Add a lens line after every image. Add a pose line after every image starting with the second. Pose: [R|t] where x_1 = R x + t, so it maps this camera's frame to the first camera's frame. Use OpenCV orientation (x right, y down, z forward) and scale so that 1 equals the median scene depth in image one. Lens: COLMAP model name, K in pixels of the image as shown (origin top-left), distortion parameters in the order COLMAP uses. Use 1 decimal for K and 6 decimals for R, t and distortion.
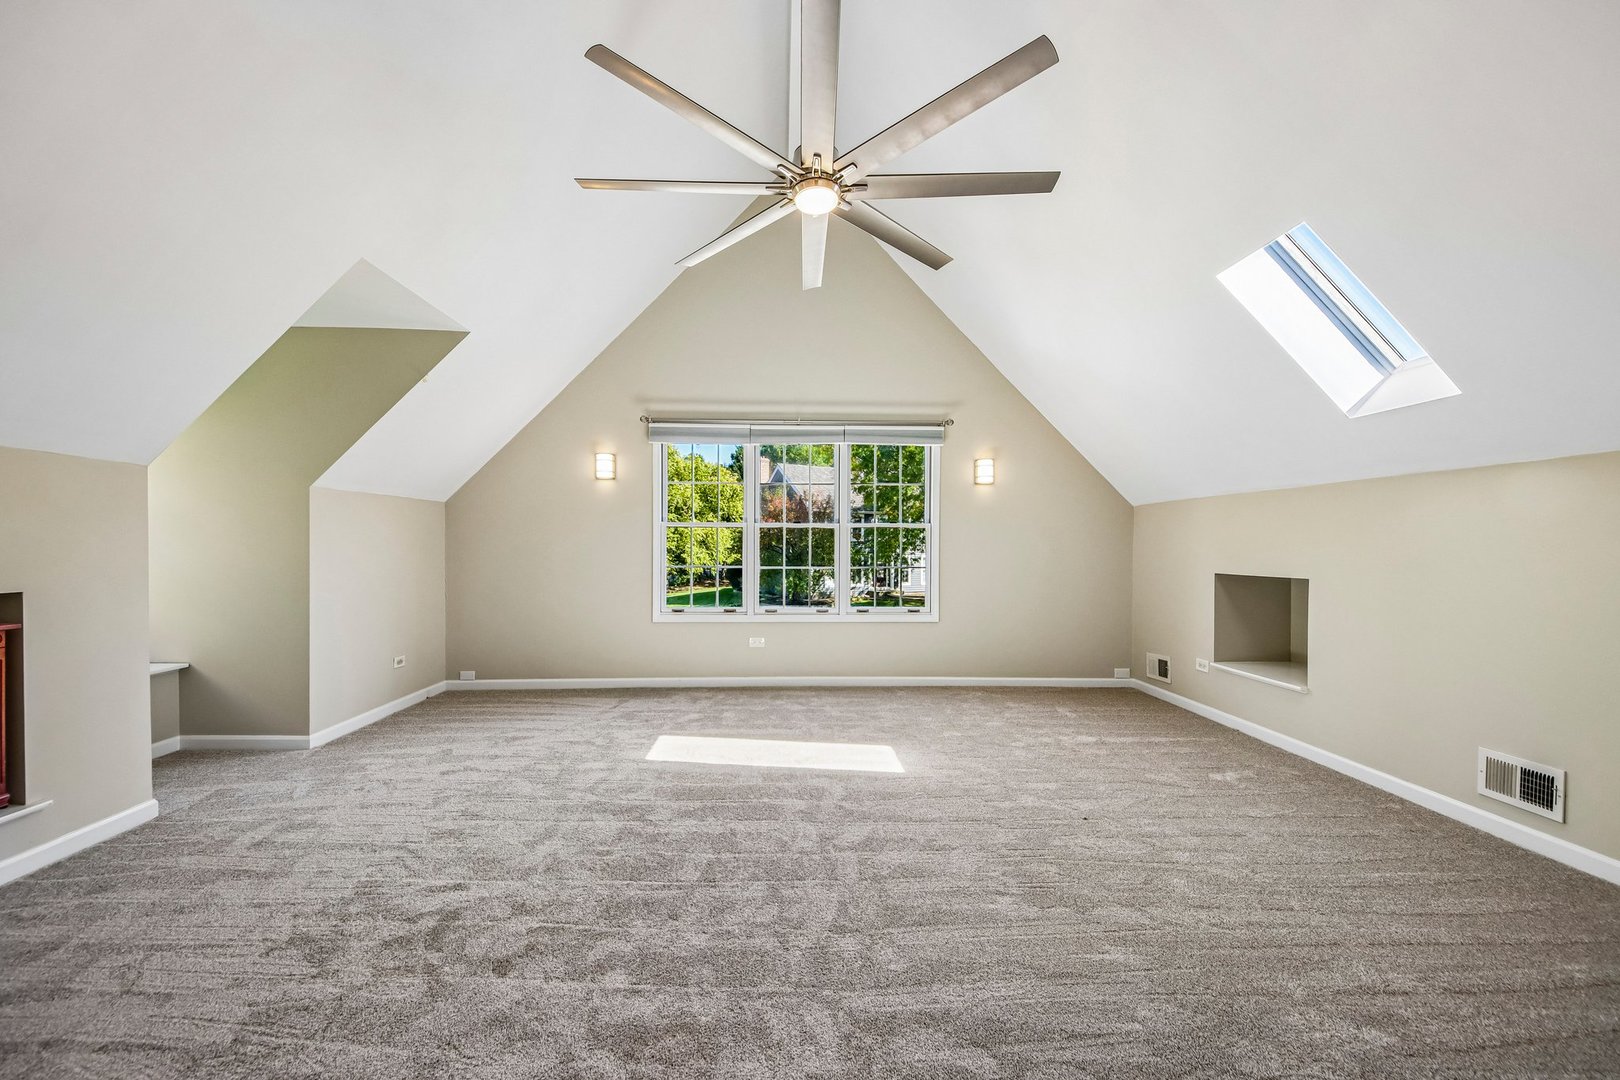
lens RADIAL K [[634.4, 0, 804.8], [0, 634.4, 549.1], [0, 0, 1]] dist [0.068144, -0.035471]
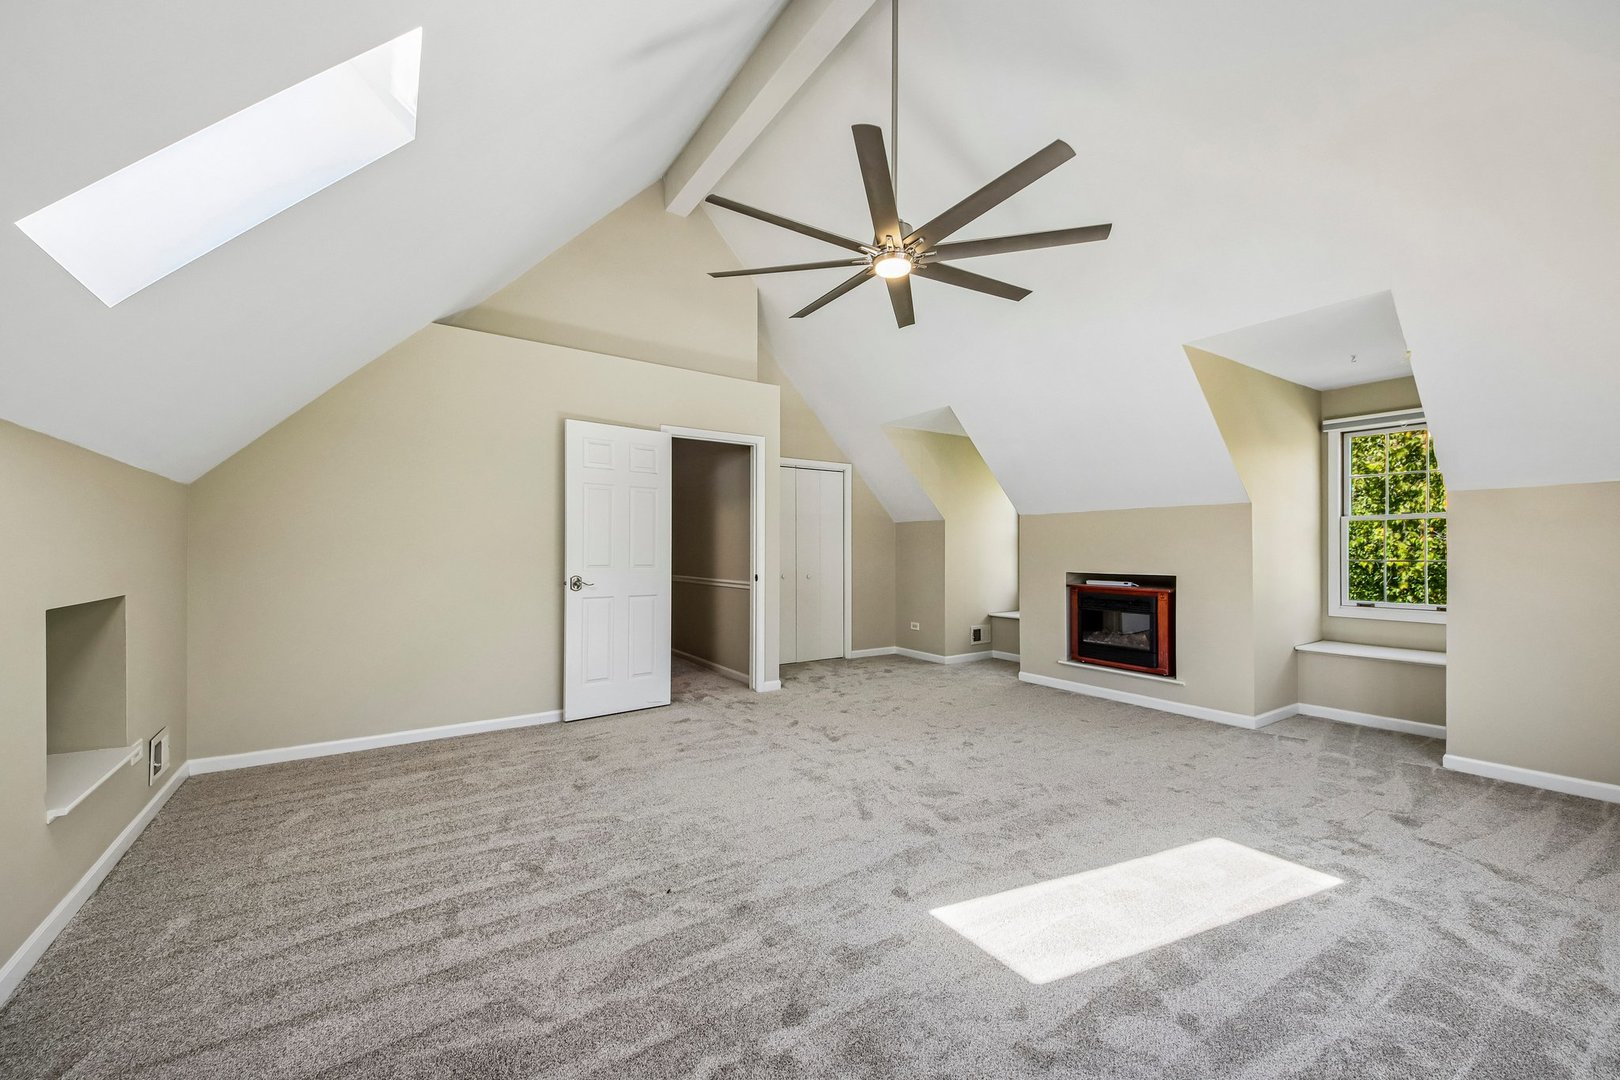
lens RADIAL K [[634.4, 0, 804.8], [0, 634.4, 549.1], [0, 0, 1]] dist [0.068144, -0.035471]
pose [[-0.848502, -0.000337, -0.529193, 0.476078], [-0.005702, 0.999948, 0.008507, -0.013694], [0.529162, 0.010236, -0.848459, 1.158091]]
